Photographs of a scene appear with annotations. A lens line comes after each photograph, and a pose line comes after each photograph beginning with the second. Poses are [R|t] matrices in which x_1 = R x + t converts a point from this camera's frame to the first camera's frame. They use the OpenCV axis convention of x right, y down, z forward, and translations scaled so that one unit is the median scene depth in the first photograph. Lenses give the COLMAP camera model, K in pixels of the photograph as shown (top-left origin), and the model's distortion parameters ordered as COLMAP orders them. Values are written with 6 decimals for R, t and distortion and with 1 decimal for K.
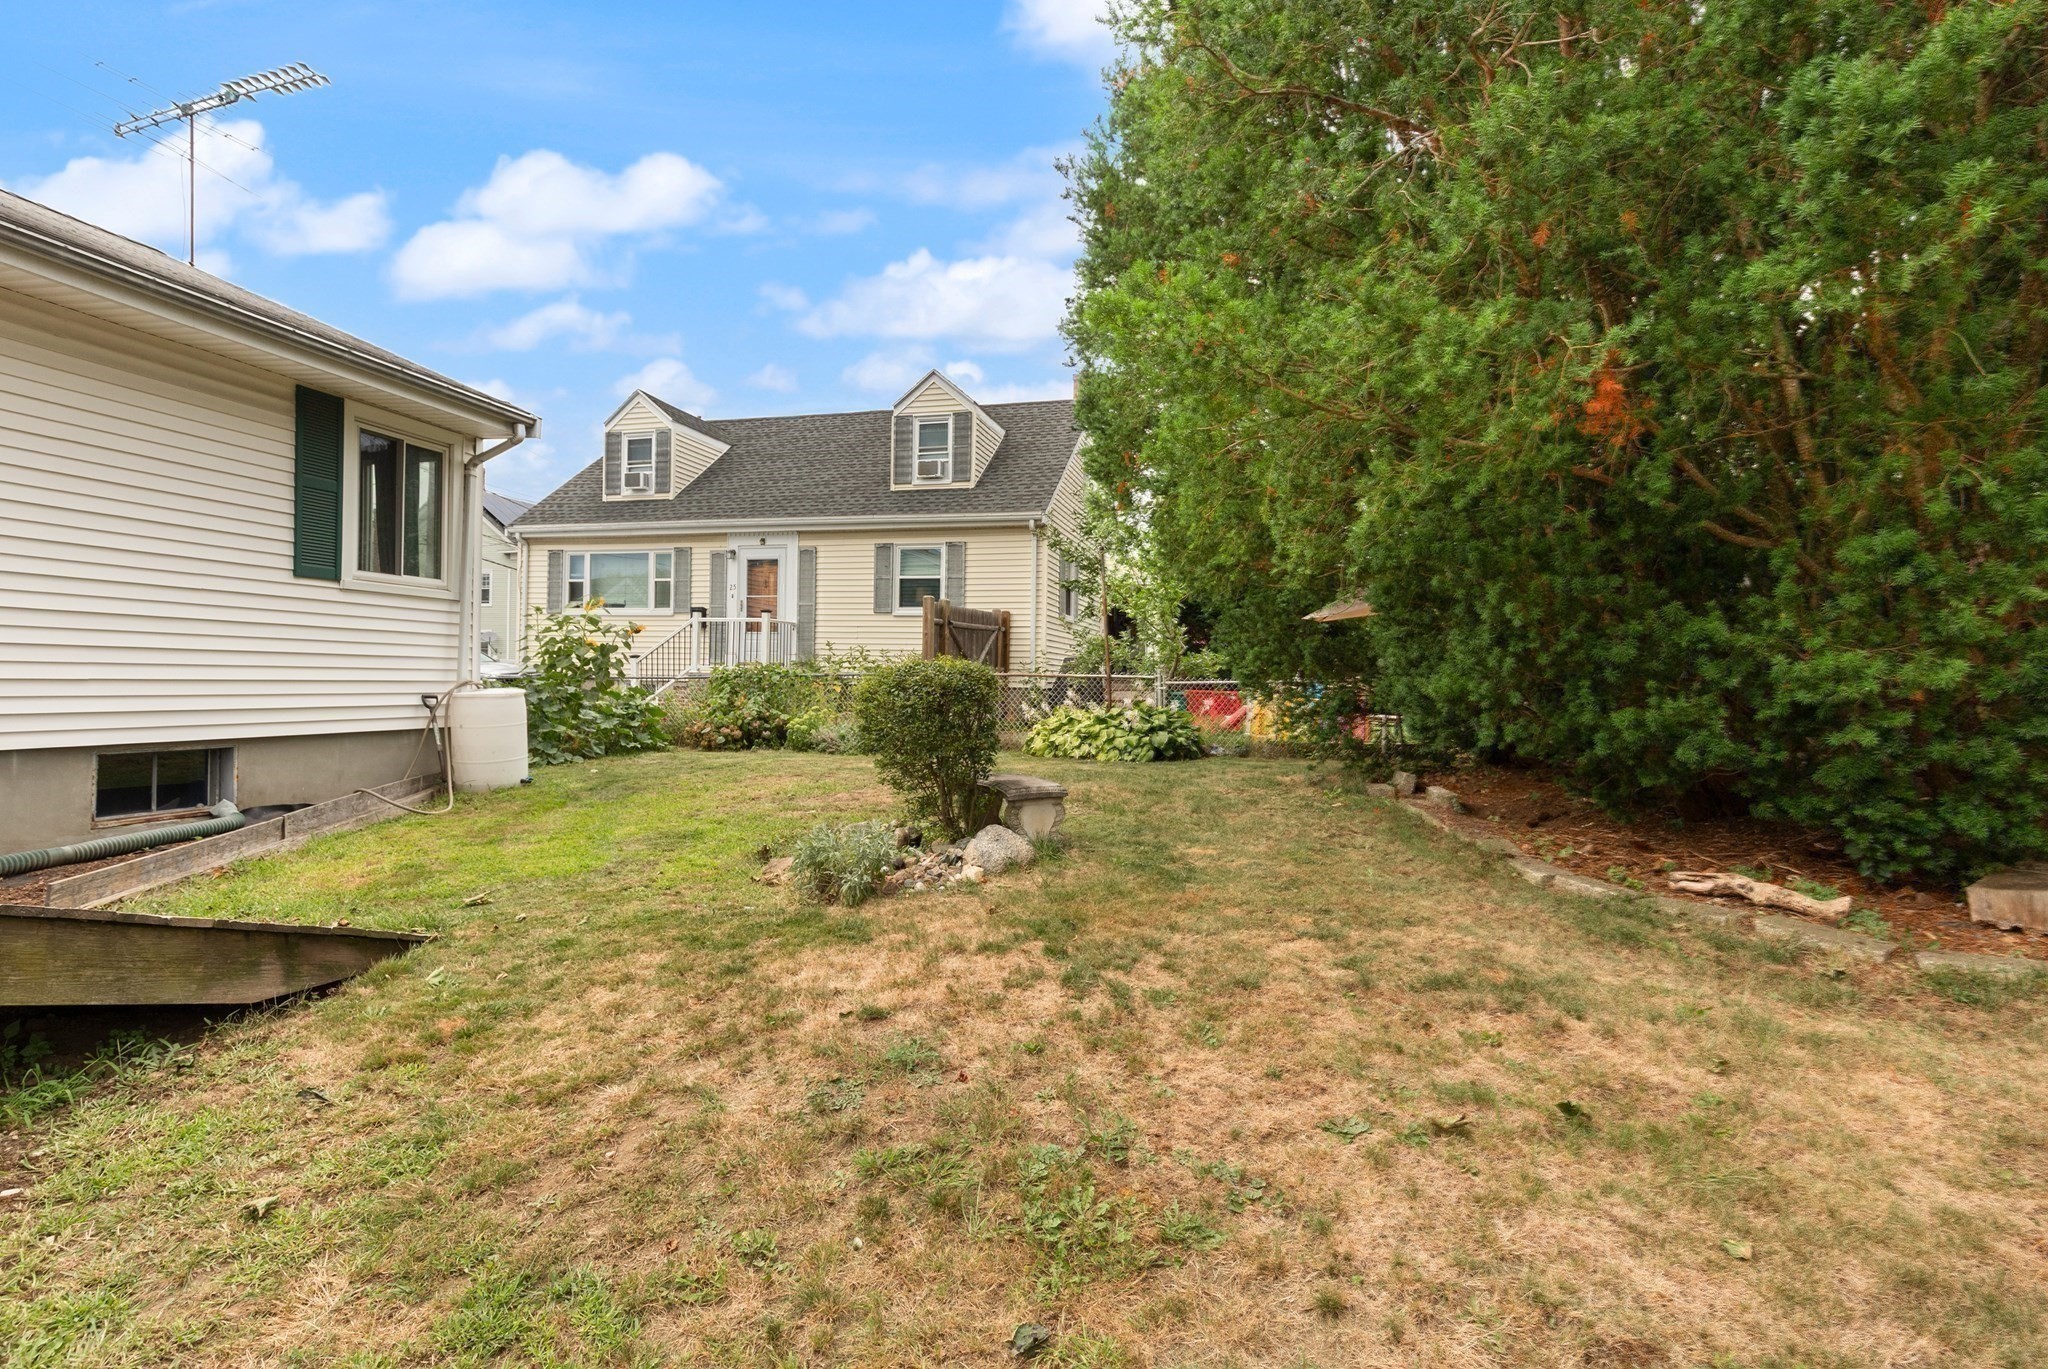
lens RADIAL K [[946.8, 0, 1021.1], [0, 946.8, 679.8], [0, 0, 1]] dist [0.003844, 0.000186]
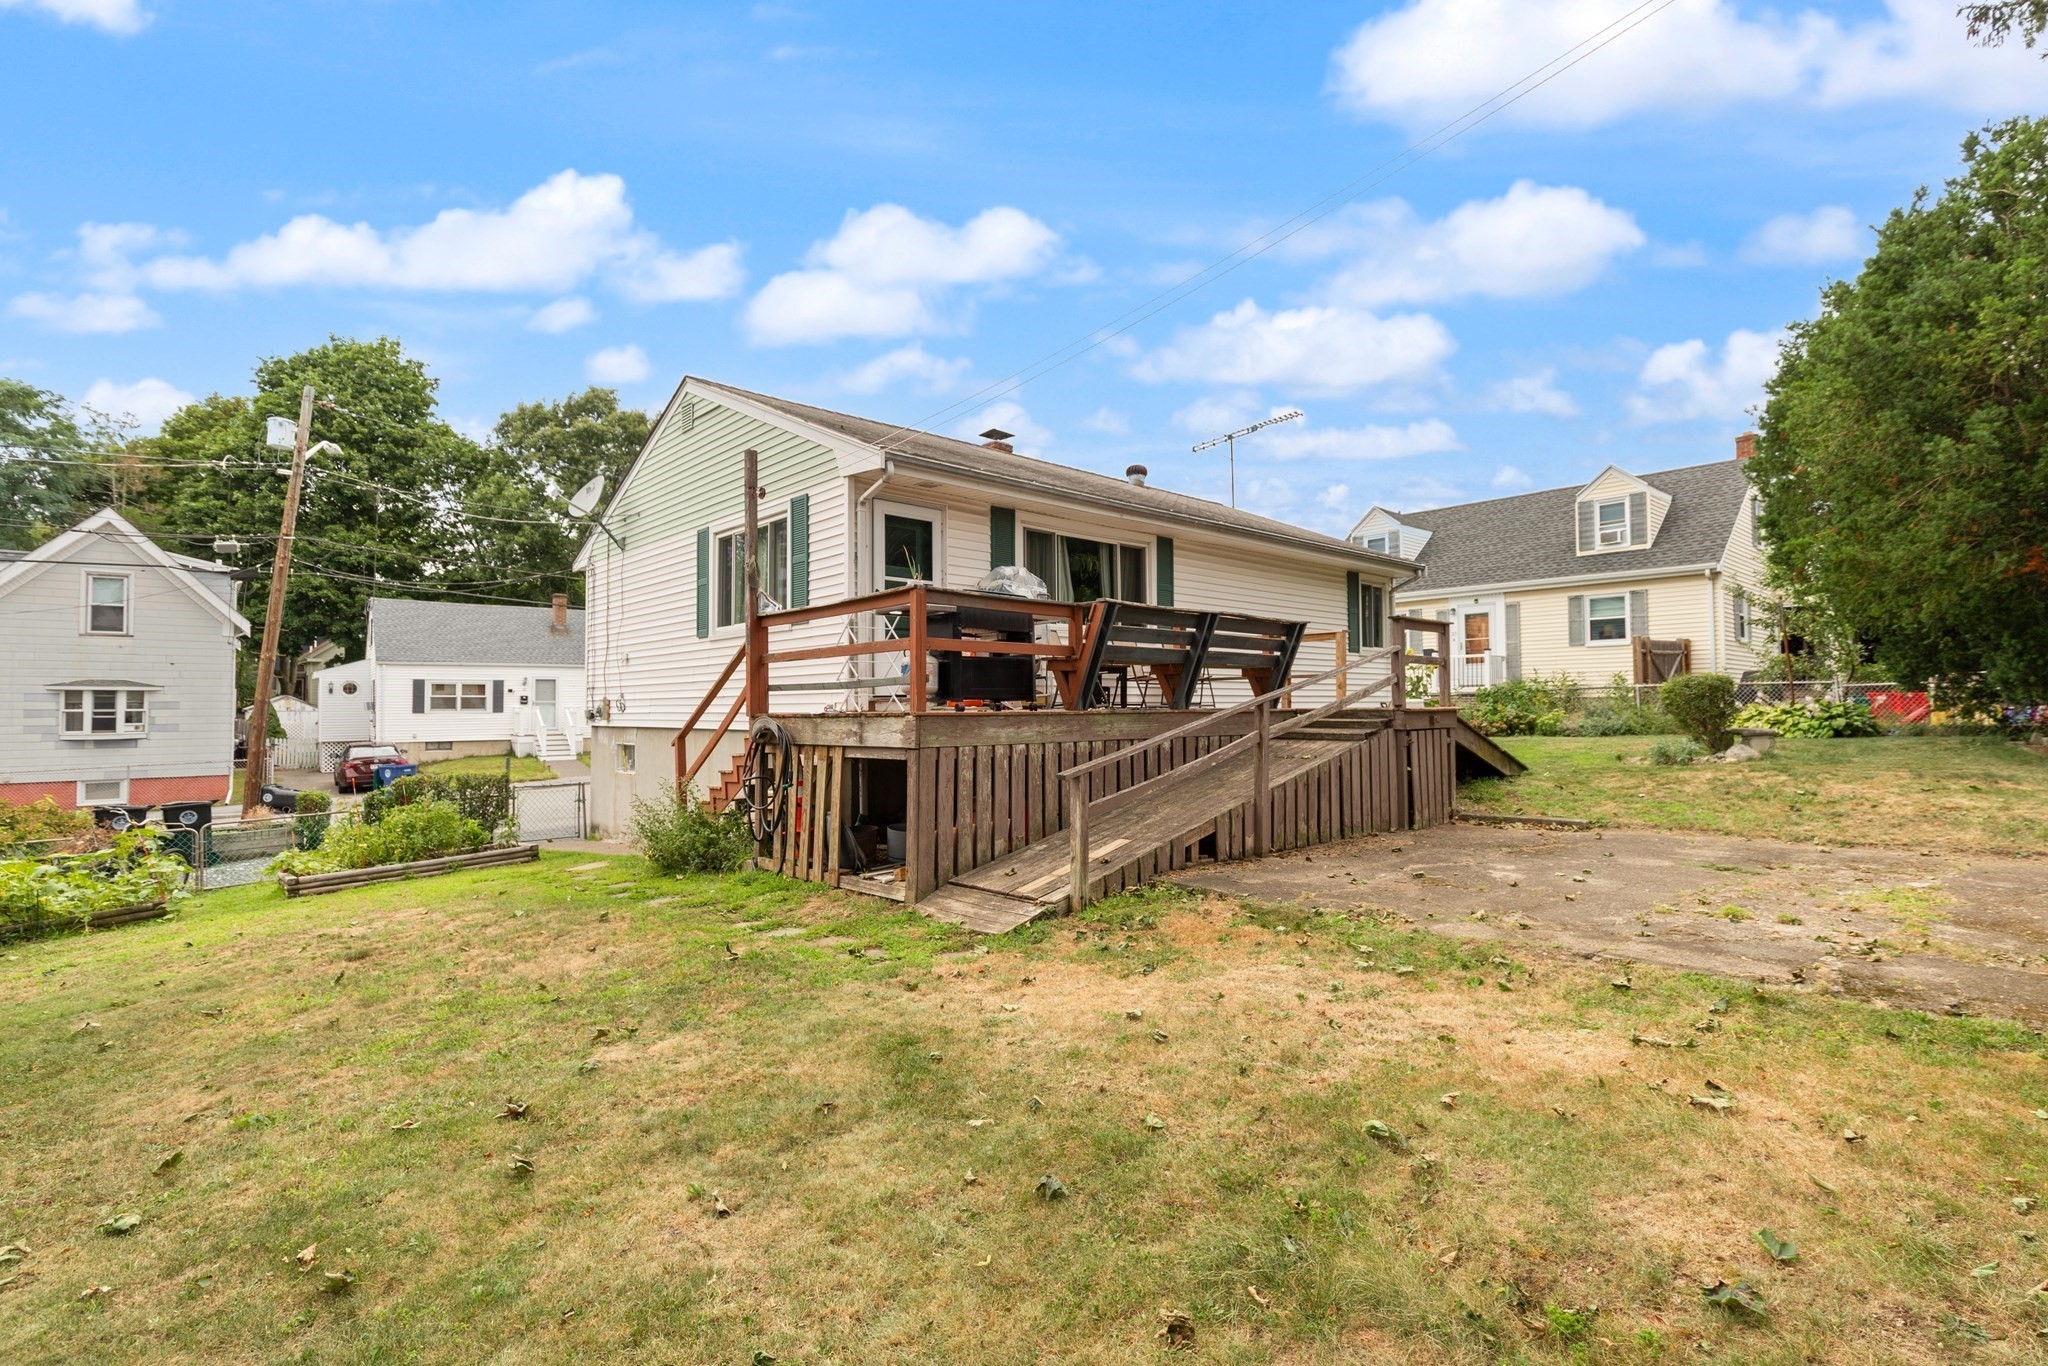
lens RADIAL K [[946.8, 0, 1026.0], [0, 946.8, 678.2], [0, 0, 1]] dist [0.003844, 0.000186]
pose [[0.839260, -0.041612, -0.542136, -0.084209], [0.023823, 0.998924, -0.039793, 0.015697], [0.543209, 0.020482, 0.839348, -0.707424]]
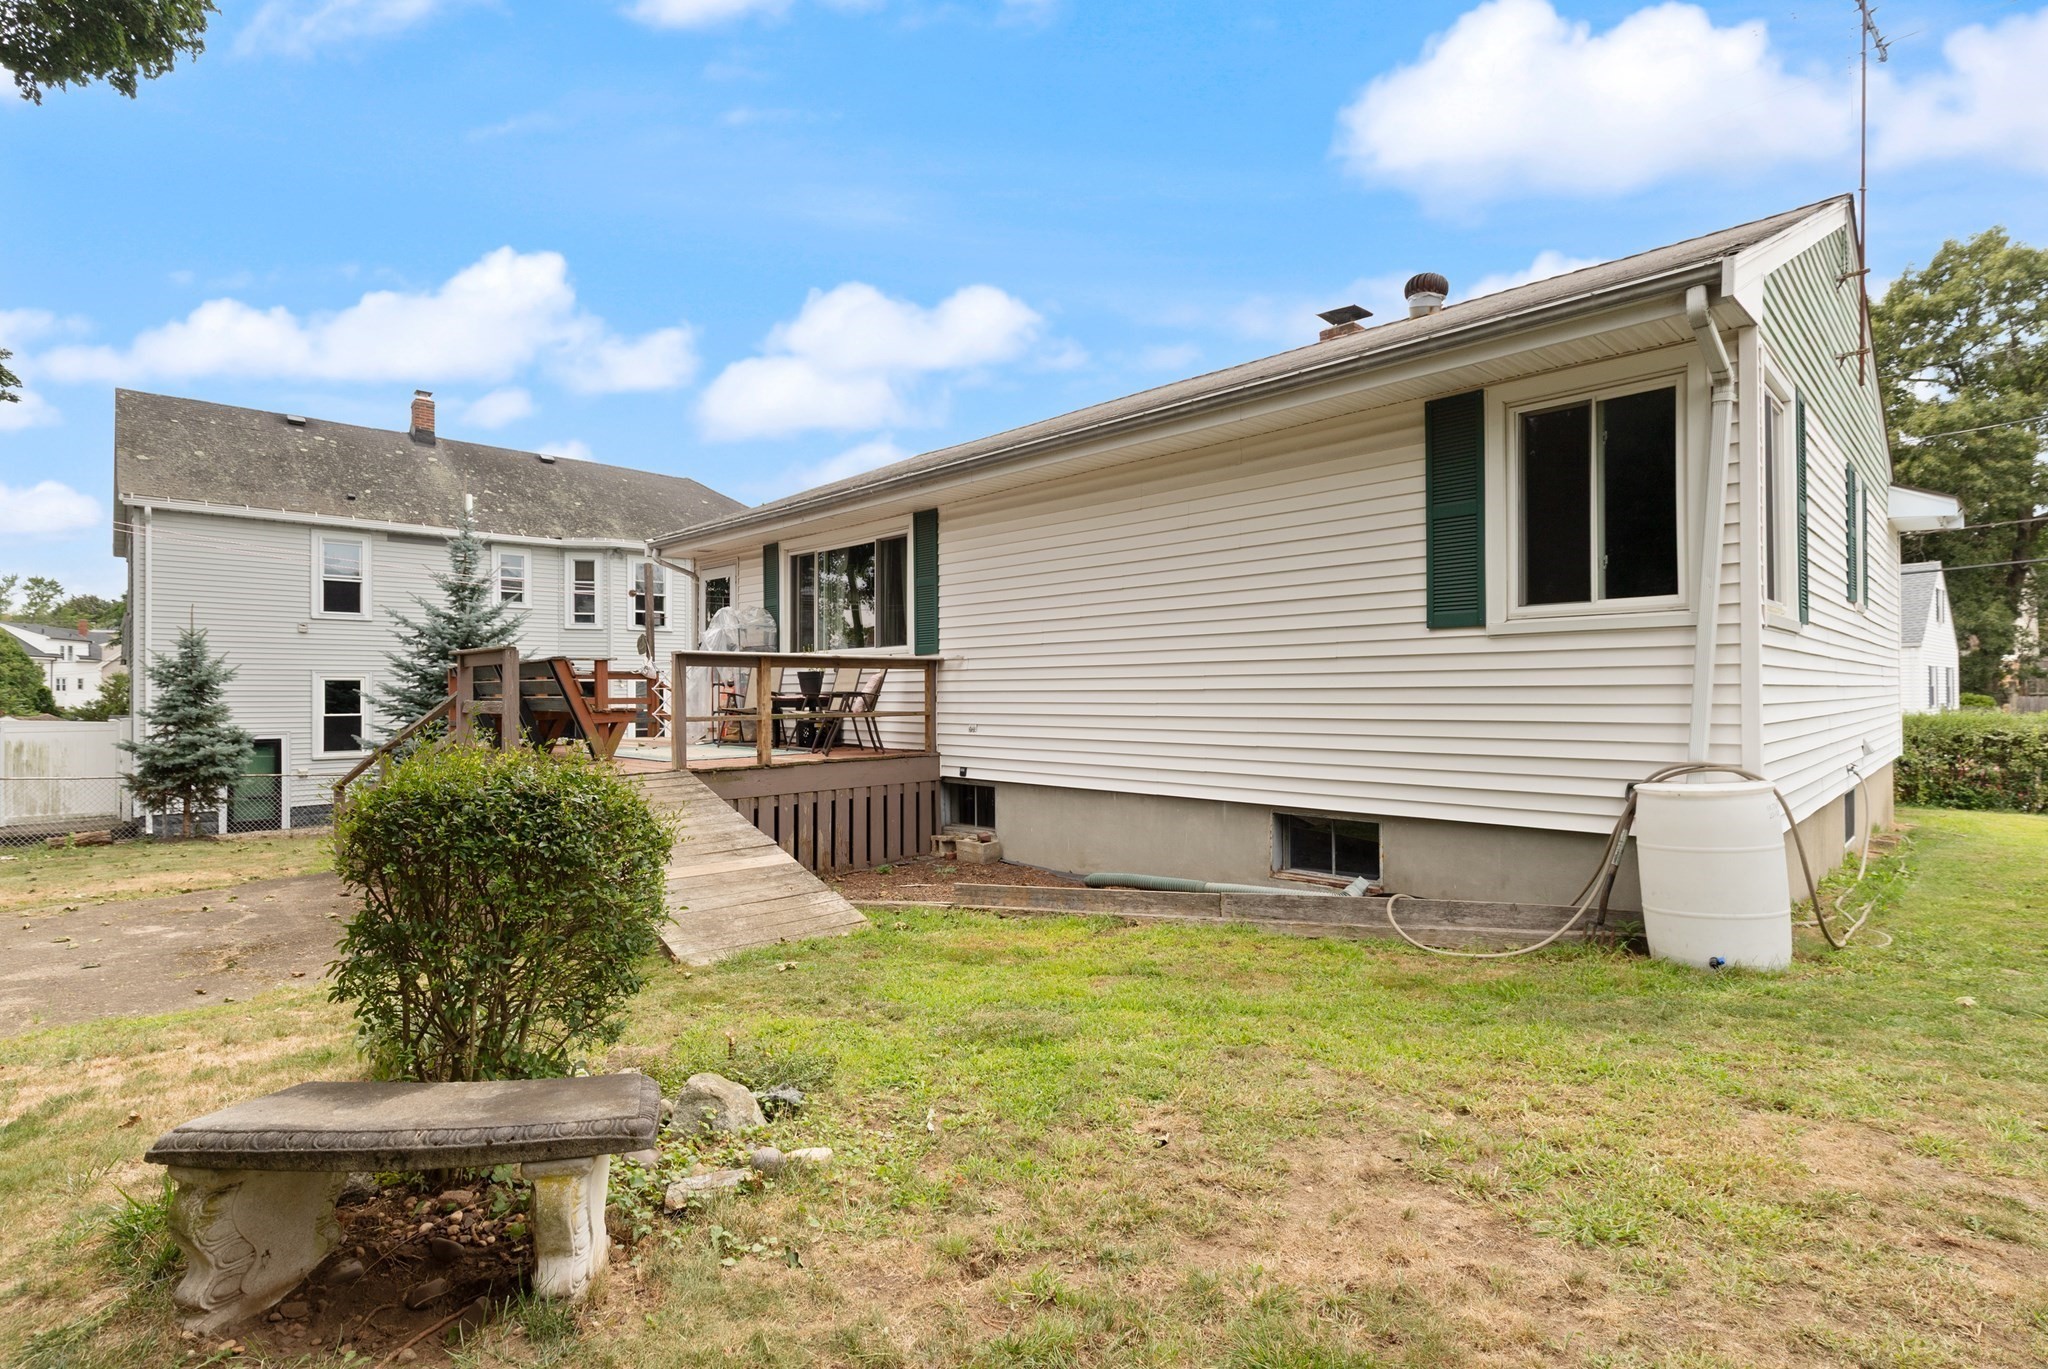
lens RADIAL K [[946.8, 0, 1025.3], [0, 946.8, 685.8], [0, 0, 1]] dist [0.003844, 0.000186]
pose [[-0.511197, -0.021276, -0.859200, 0.069159], [0.003708, 0.999630, -0.026960, -0.018867], [0.859456, -0.016968, -0.510929, 0.563303]]
